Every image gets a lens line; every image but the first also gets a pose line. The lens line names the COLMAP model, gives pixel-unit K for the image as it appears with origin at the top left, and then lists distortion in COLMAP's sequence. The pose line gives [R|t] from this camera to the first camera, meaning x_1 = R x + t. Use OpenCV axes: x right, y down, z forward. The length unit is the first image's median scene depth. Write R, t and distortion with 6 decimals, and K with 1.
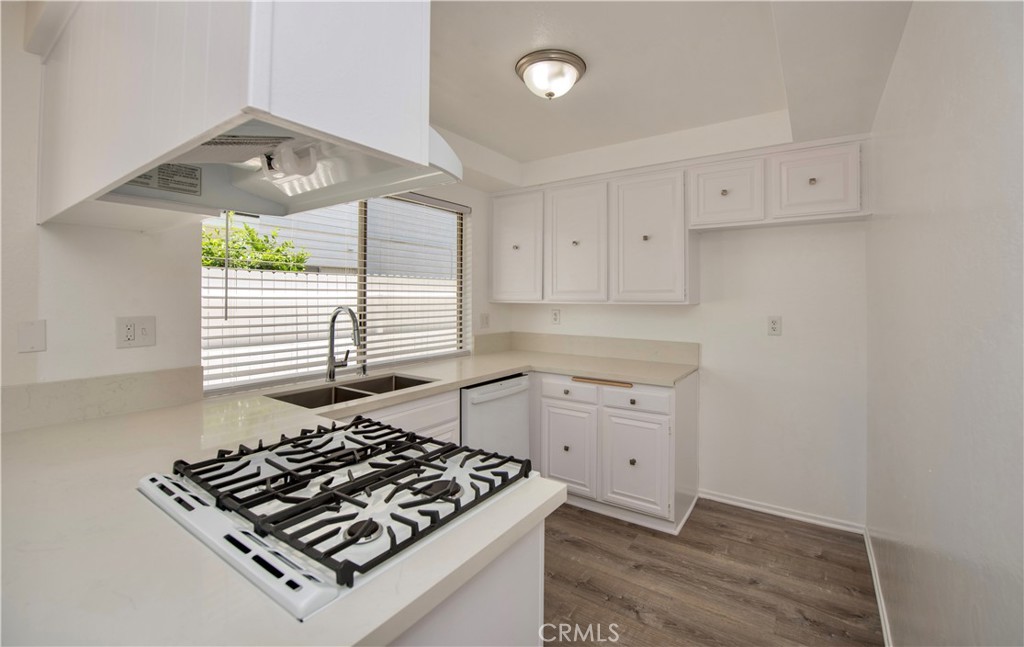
lens RADIAL K [[438.2, 0, 514.3], [0, 438.2, 293.1], [0, 0, 1]] dist [0.000729, 0.000140]
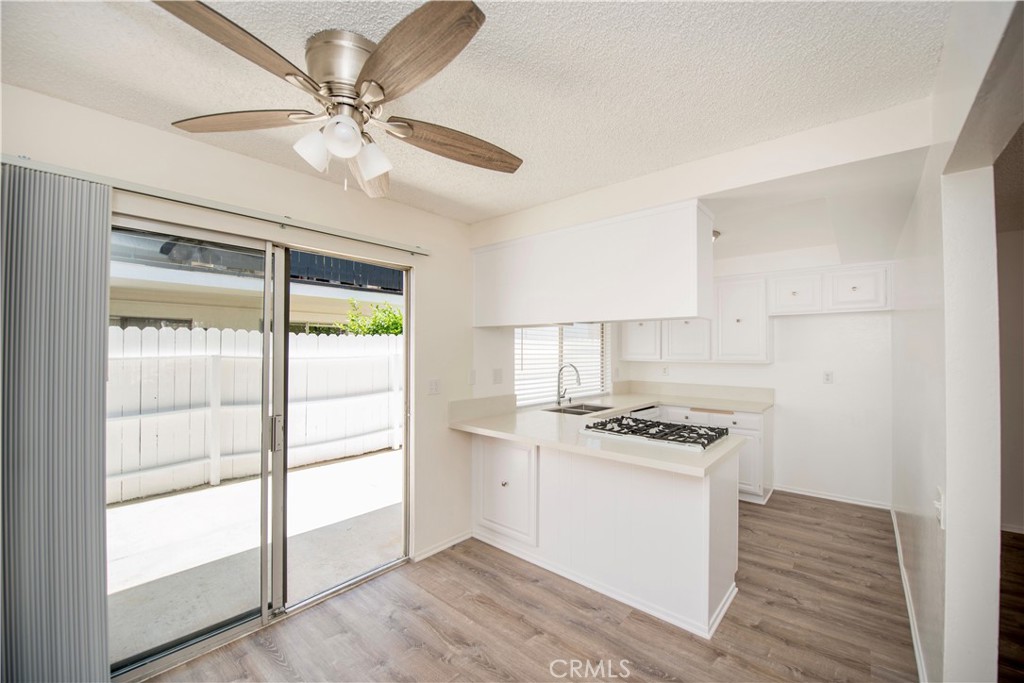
lens RADIAL K [[400.0, 0, 510.0], [0, 400.0, 345.4], [0, 0, 1]] dist [-0.000531, -0.000104]
pose [[0.993527, 0.001080, -0.113594, -0.404045], [-0.001831, 0.999977, -0.006505, -0.030610], [0.113584, 0.006671, 0.993506, -0.595444]]
